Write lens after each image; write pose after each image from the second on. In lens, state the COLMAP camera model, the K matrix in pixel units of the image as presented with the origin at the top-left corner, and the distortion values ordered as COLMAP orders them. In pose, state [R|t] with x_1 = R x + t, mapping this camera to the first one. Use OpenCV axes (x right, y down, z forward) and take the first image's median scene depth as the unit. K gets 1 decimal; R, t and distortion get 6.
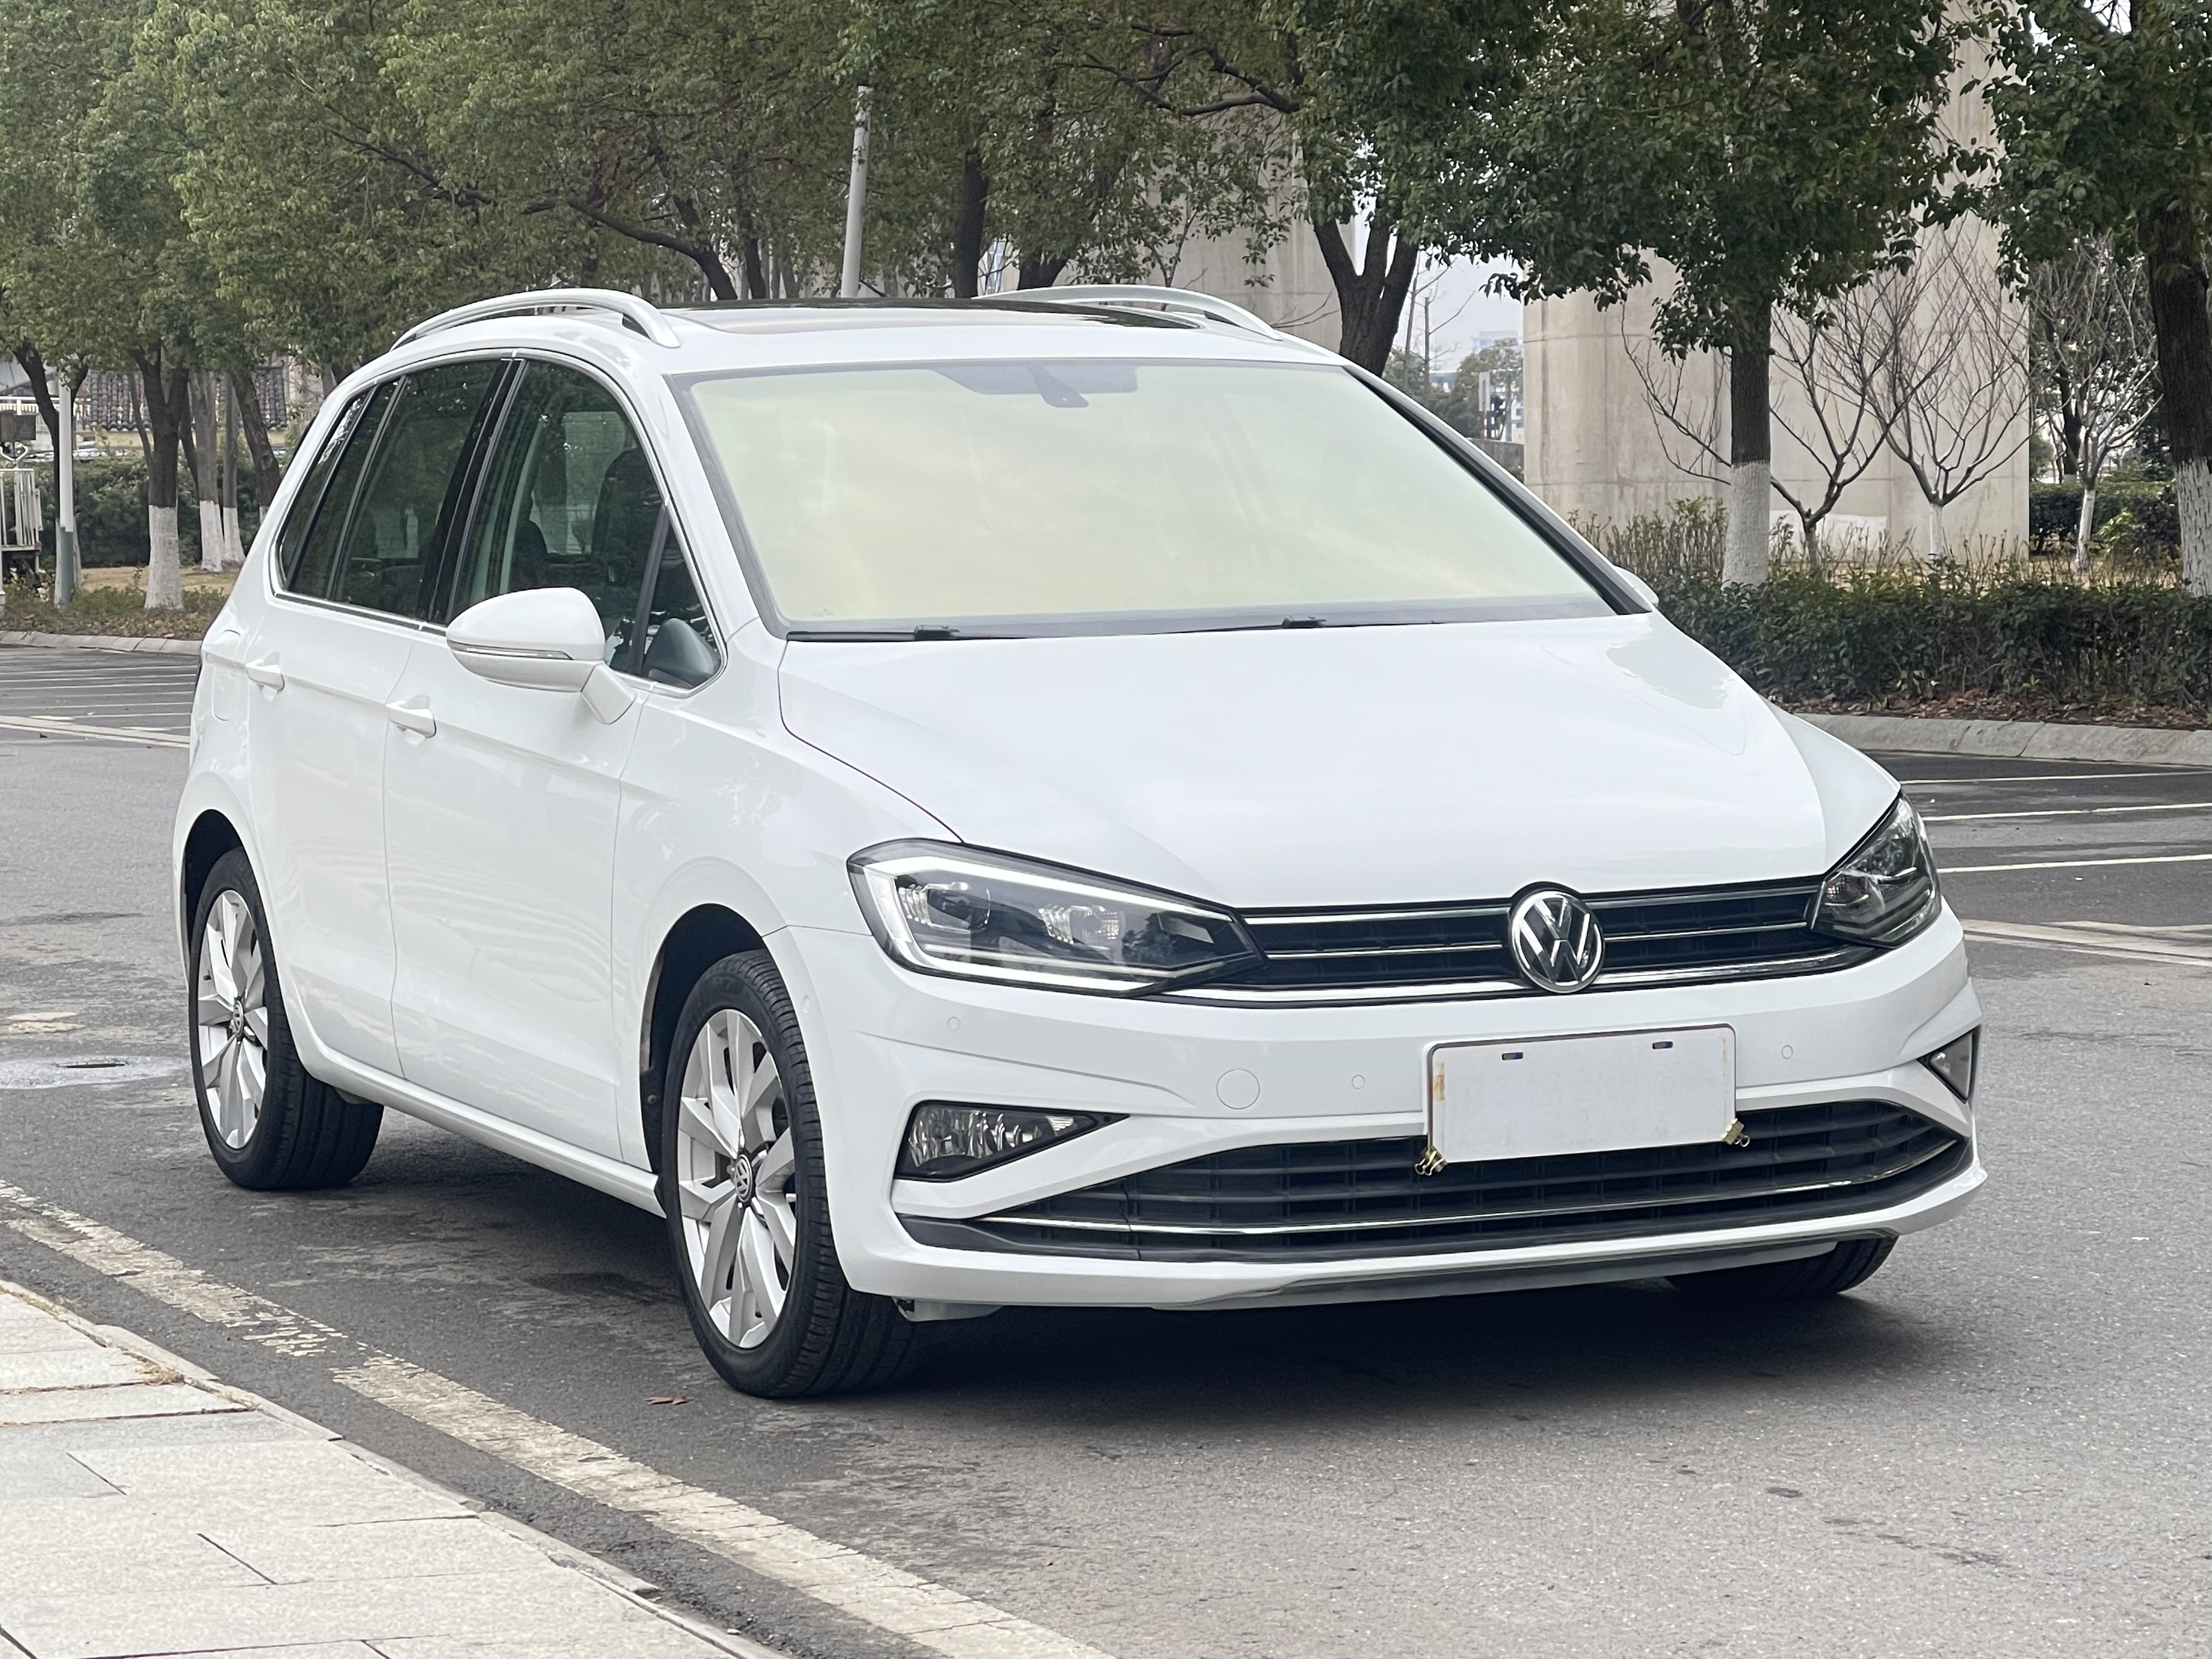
lens RADIAL K [[5608.2, 0, 1117.4], [0, 5608.2, 829.8], [0, 0, 1]] dist [0.174103, 0.000000]
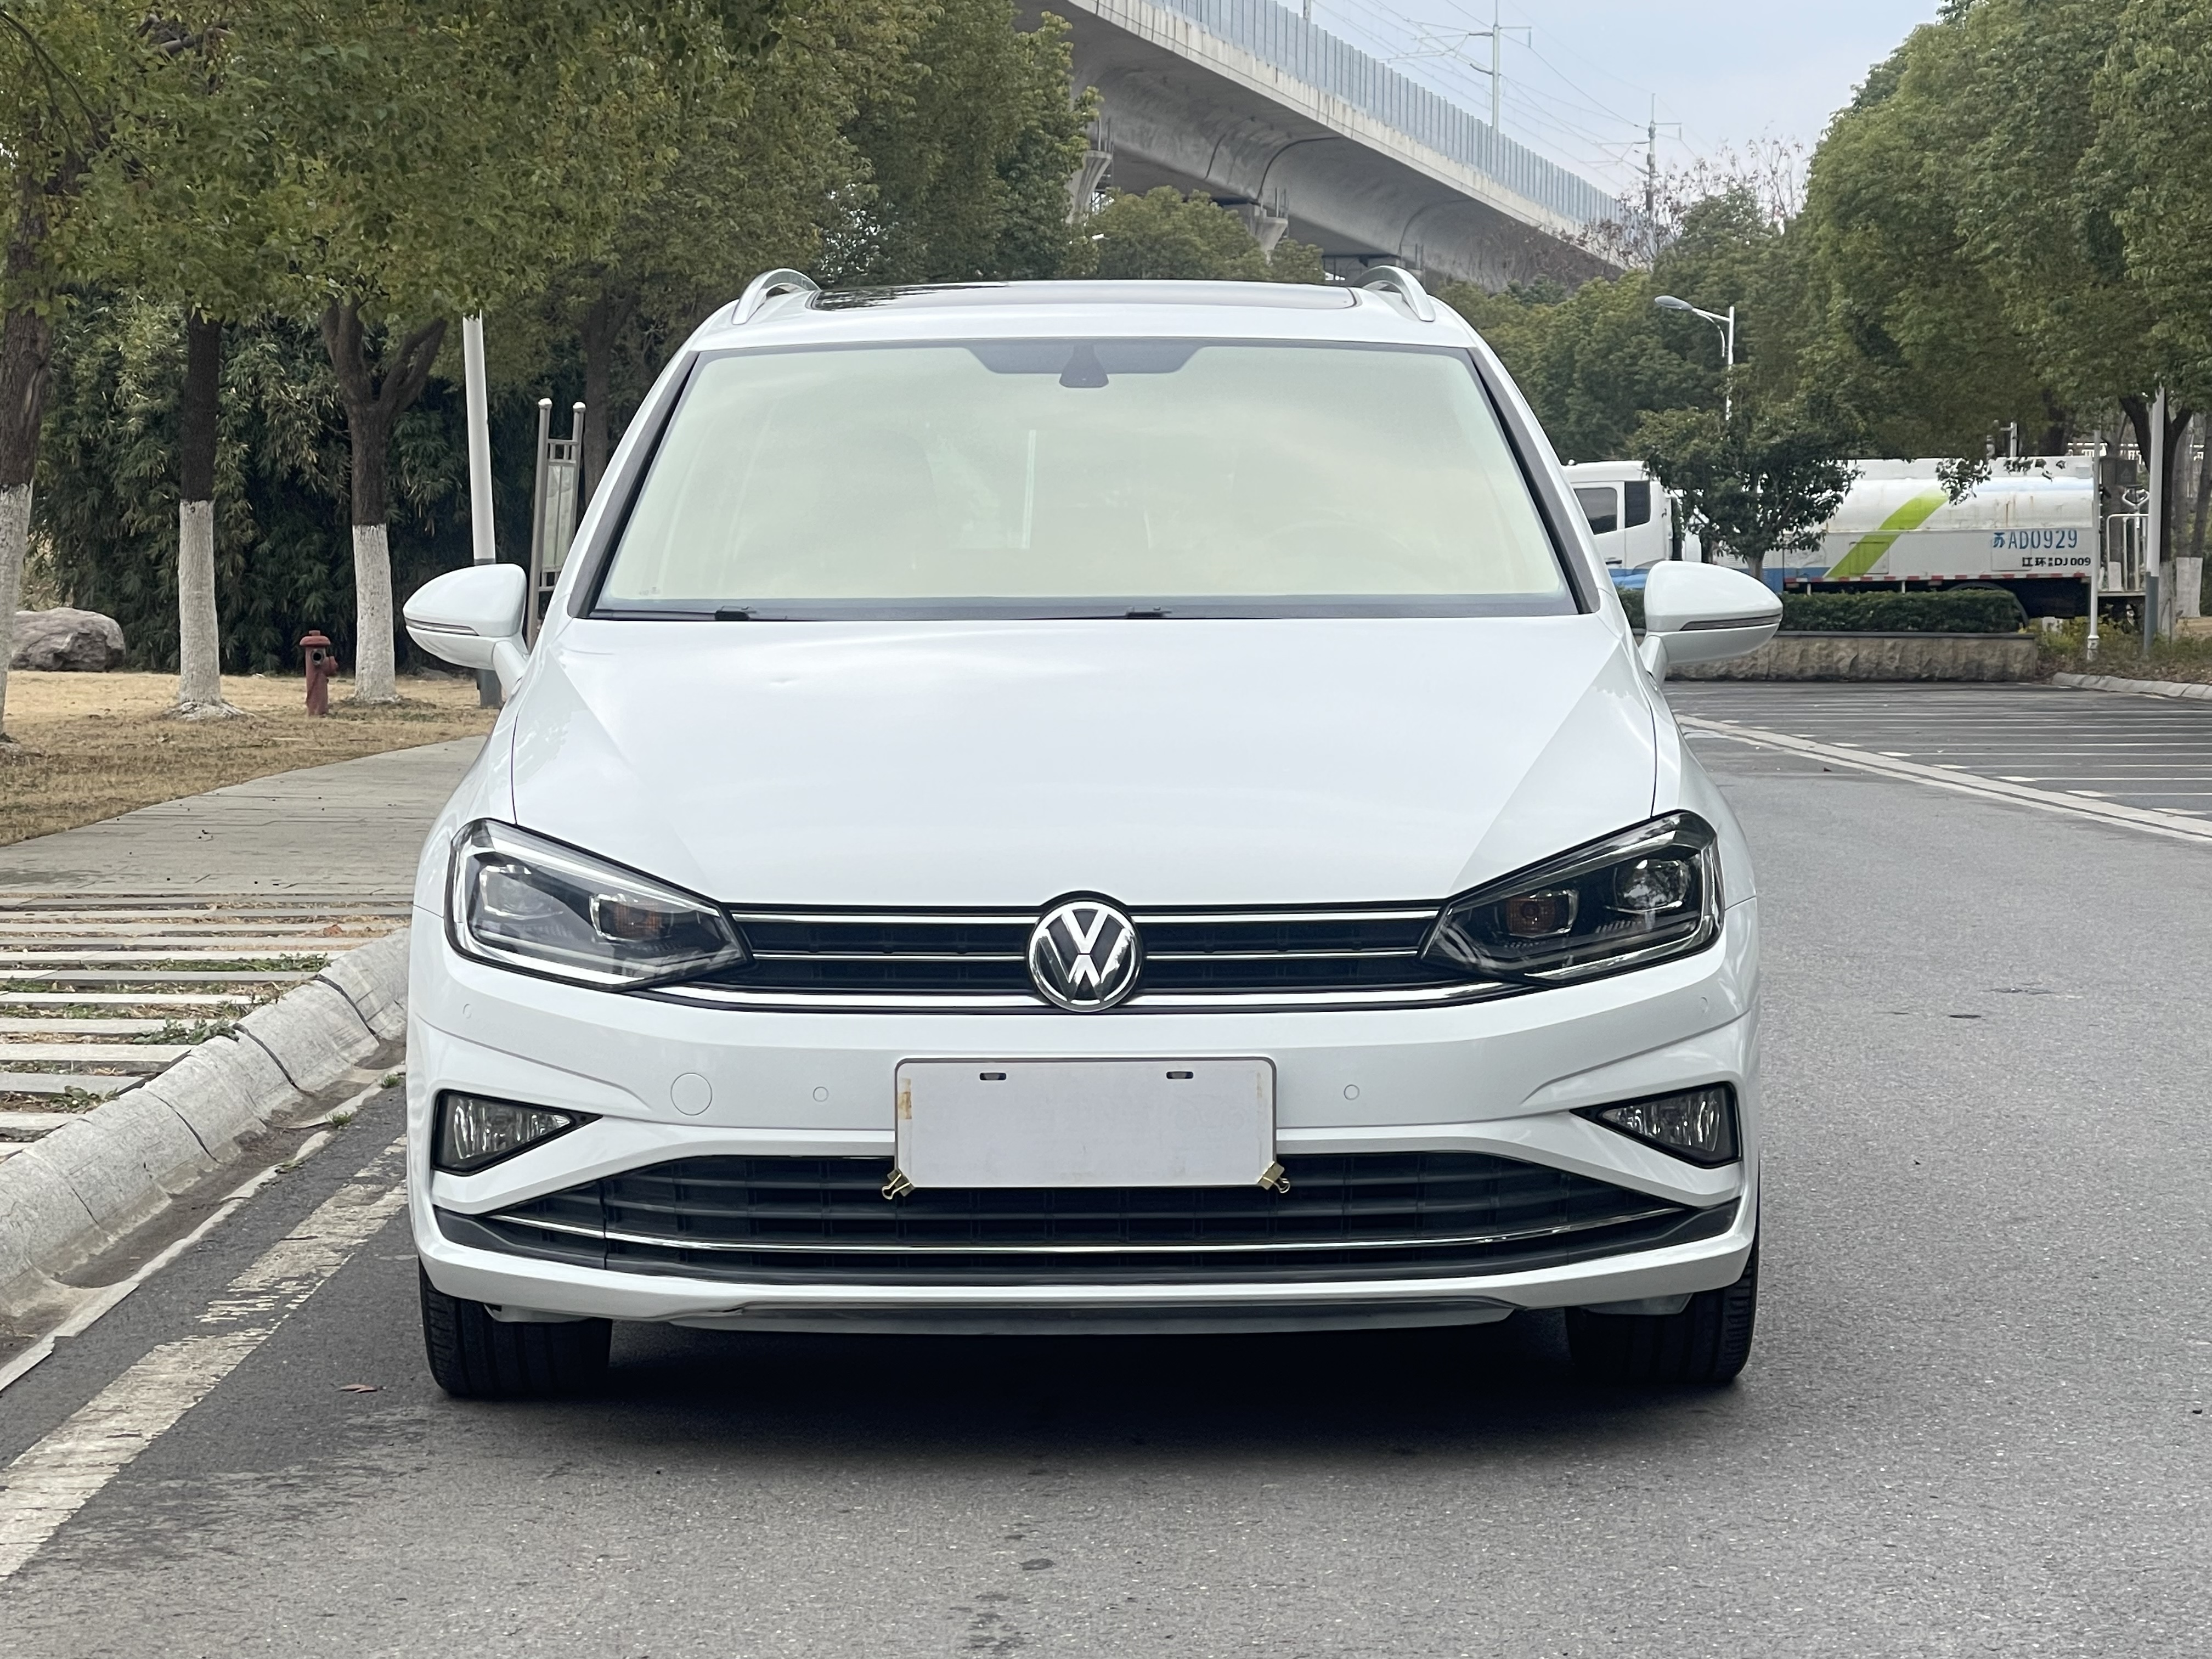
lens RADIAL K [[5608.2, 0, 1107.1], [0, 5608.2, 833.5], [0, 0, 1]] dist [0.174103, 0.000000]
pose [[0.910316, 0.036810, -0.412273, 0.456524], [-0.040507, 0.999179, -0.000229, 0.000002], [0.411927, 0.016908, 0.911060, 0.165622]]
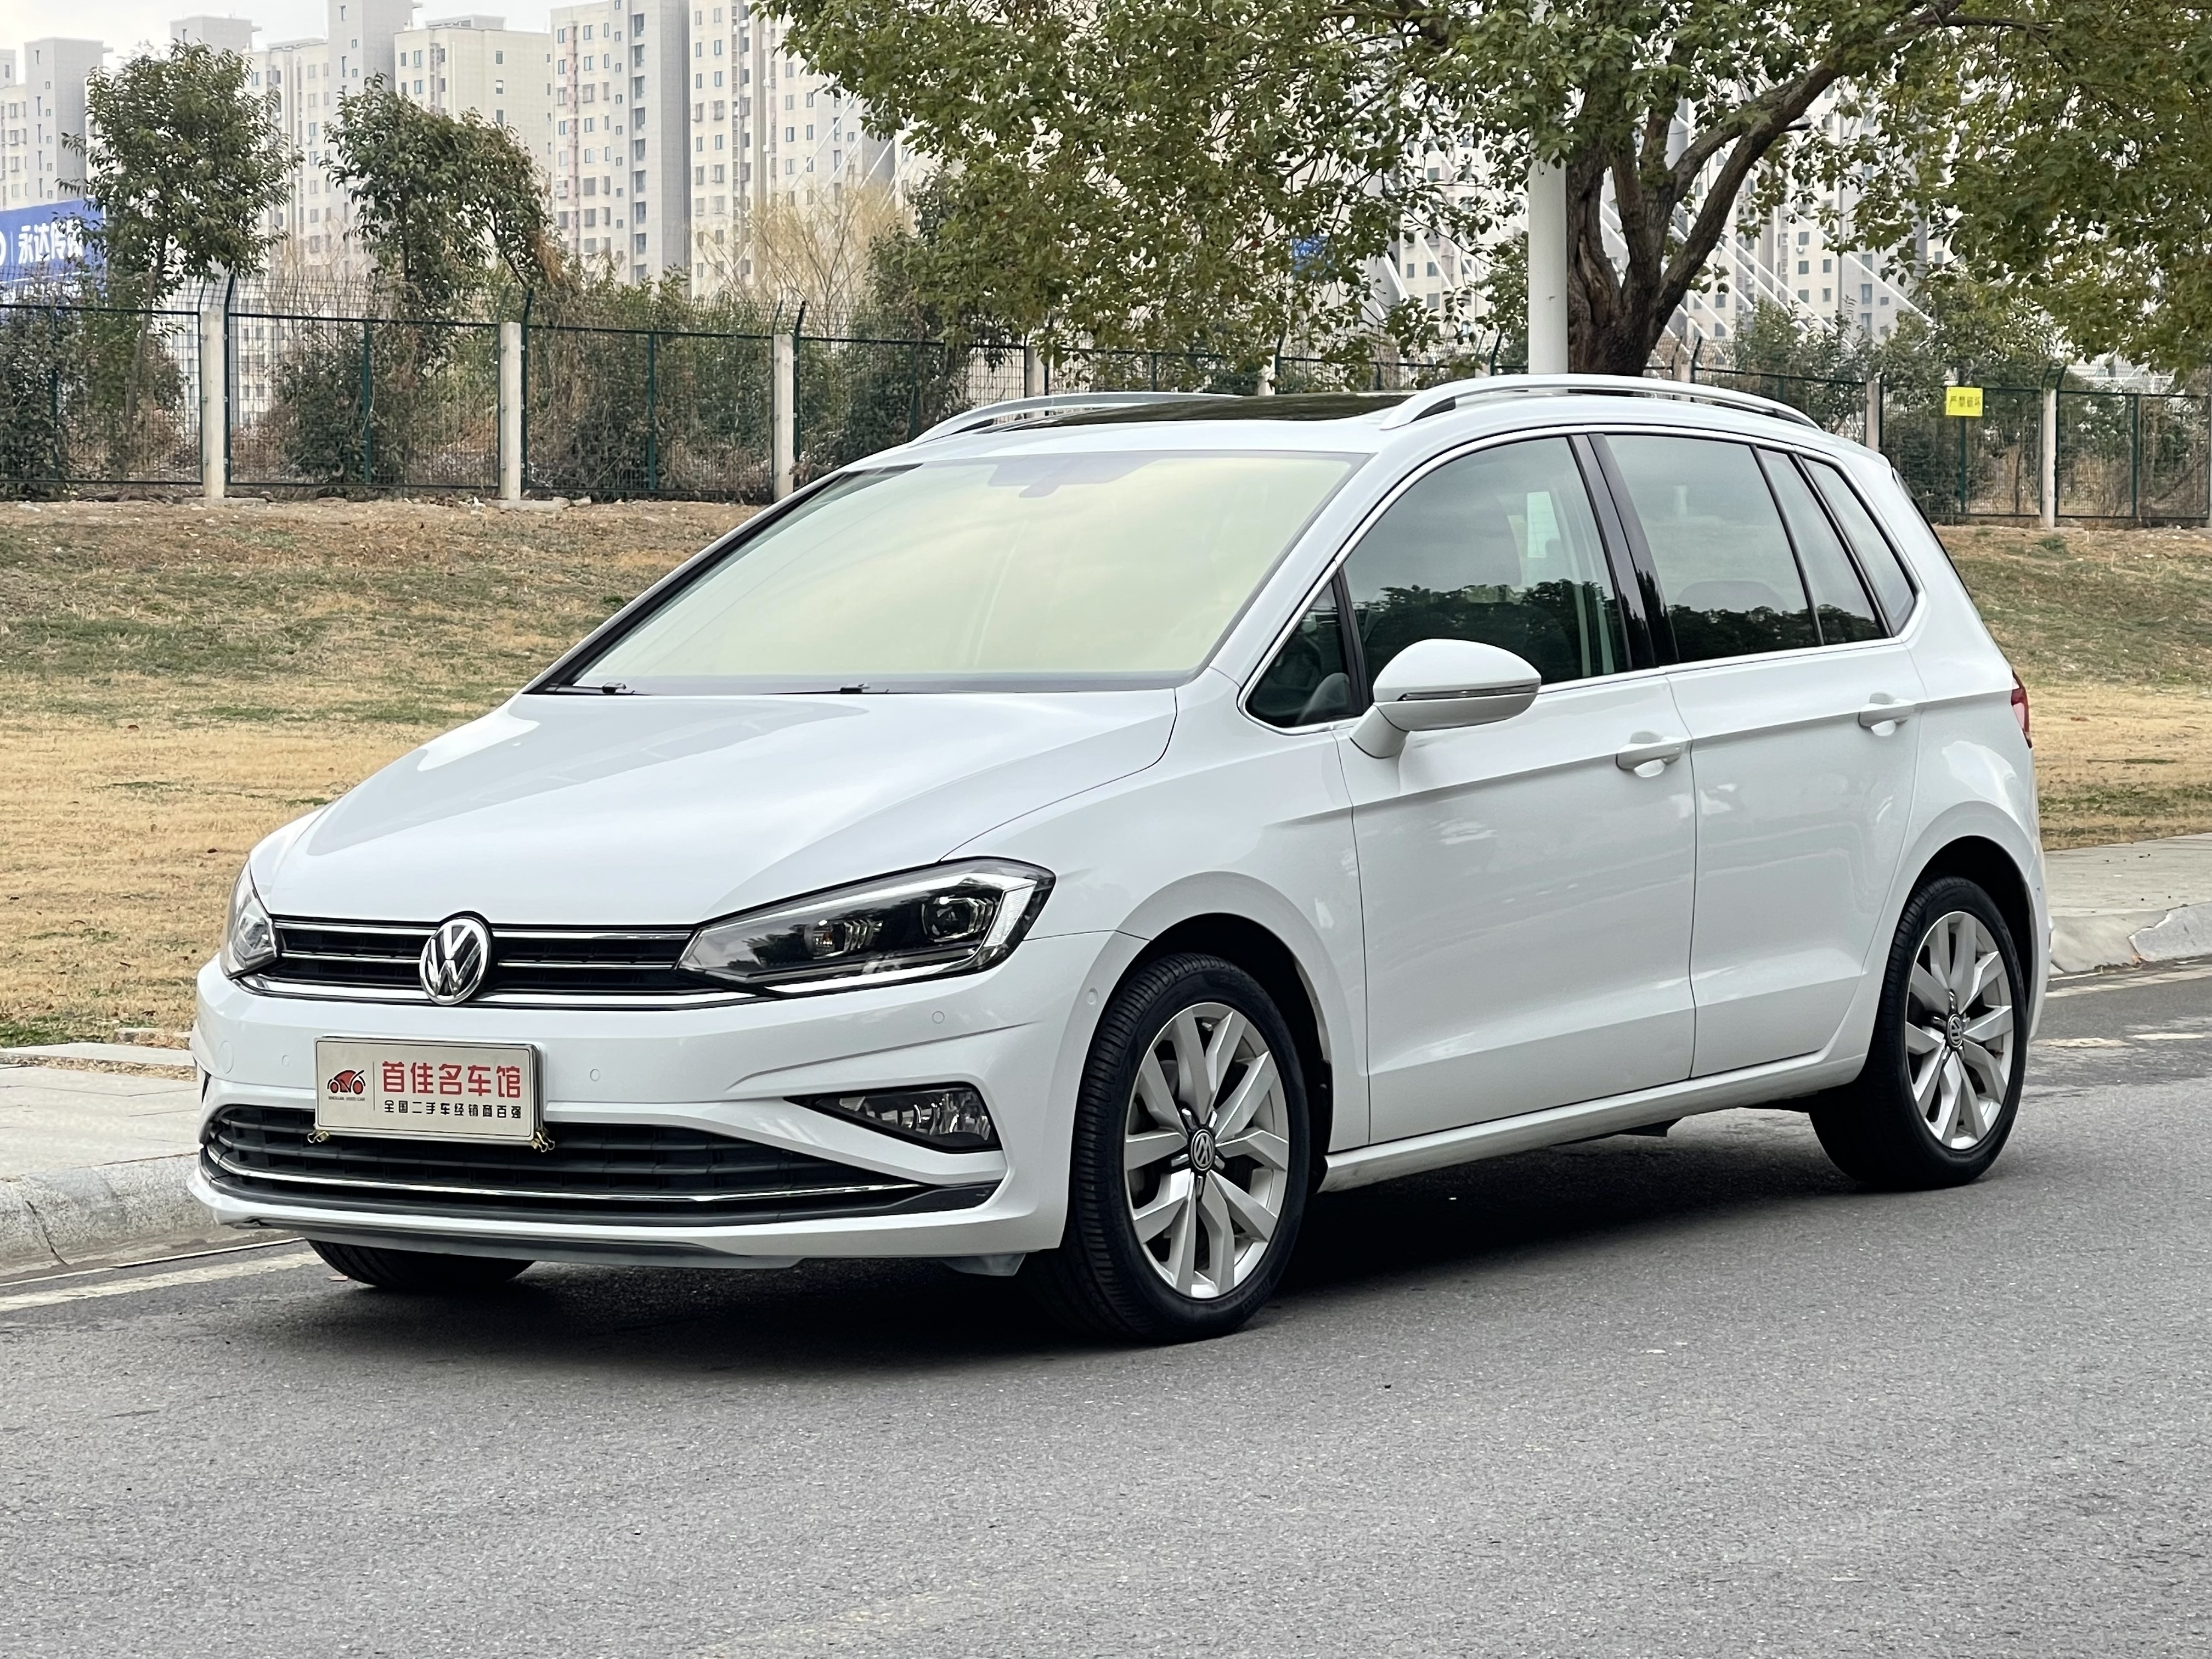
lens RADIAL K [[5584.5, 0, 1103.1], [0, 5584.5, 818.9], [0, 0, 1]] dist [0.168903, 0.000000]
pose [[0.509275, 0.044597, -0.859447, 1.148501], [-0.050144, 0.998497, 0.022099, -0.042391], [0.859142, 0.031841, 0.510746, 0.514766]]
